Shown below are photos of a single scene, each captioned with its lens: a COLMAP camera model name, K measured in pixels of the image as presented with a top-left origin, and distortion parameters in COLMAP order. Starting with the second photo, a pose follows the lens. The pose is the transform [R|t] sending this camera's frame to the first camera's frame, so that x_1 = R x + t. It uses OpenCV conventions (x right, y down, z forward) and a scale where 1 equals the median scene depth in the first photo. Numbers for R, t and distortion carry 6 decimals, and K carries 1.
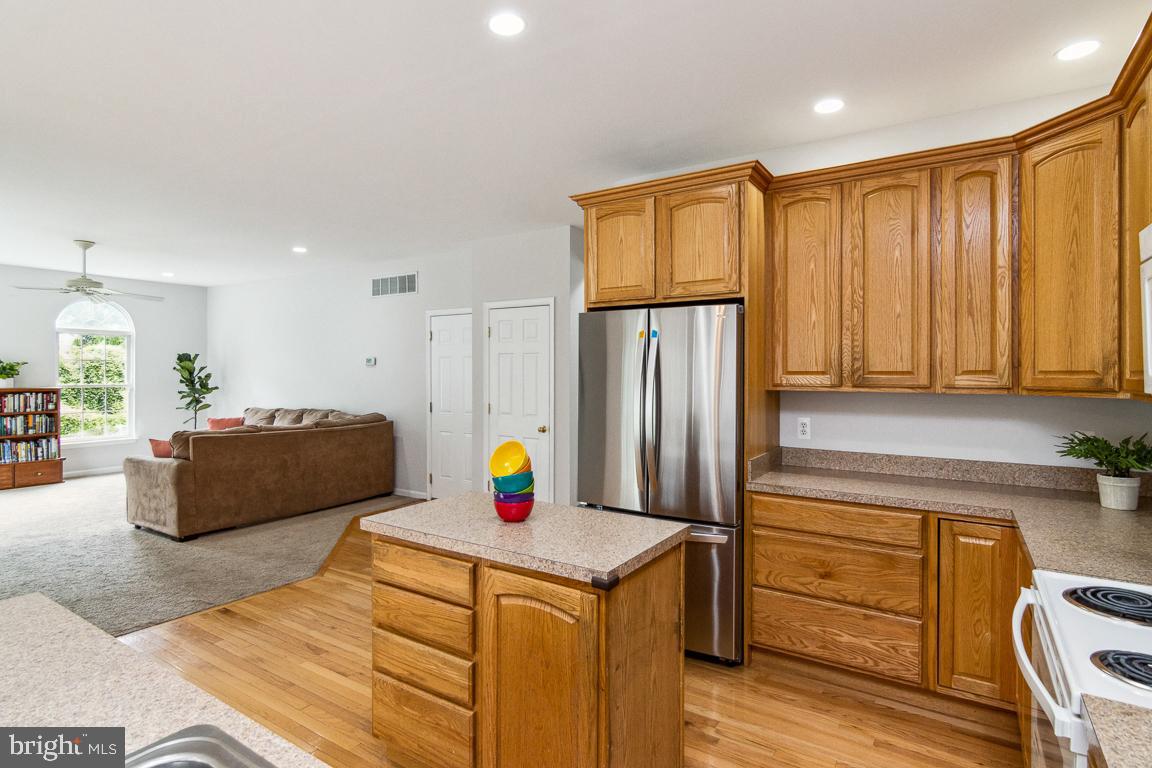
lens RADIAL K [[596.5, 0, 570.9], [0, 596.5, 373.0], [0, 0, 1]] dist [-0.003459, 0.004583]
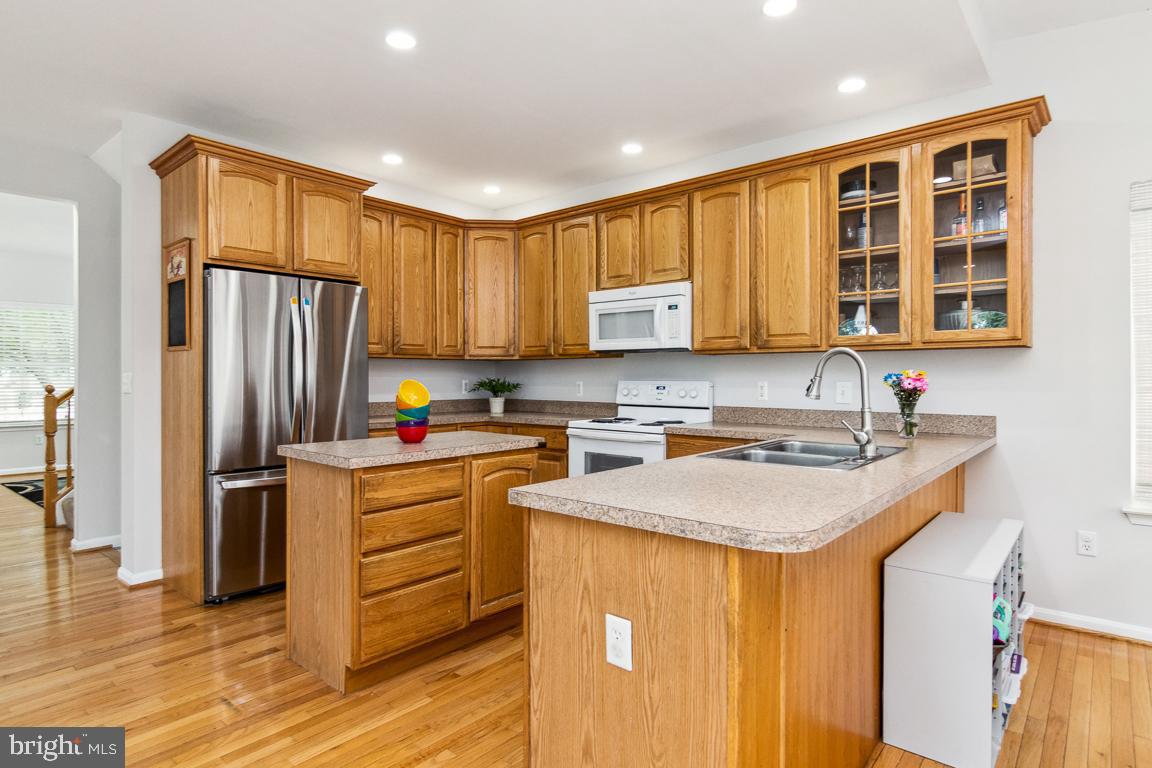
lens RADIAL K [[622.5, 0, 579.3], [0, 622.5, 382.6], [0, 0, 1]] dist [-0.004833, -0.000442]
pose [[0.117999, -0.011300, 0.992949, -0.433615], [0.006157, 0.999924, 0.010648, 0.034854], [-0.992995, 0.004858, 0.118059, 0.158856]]
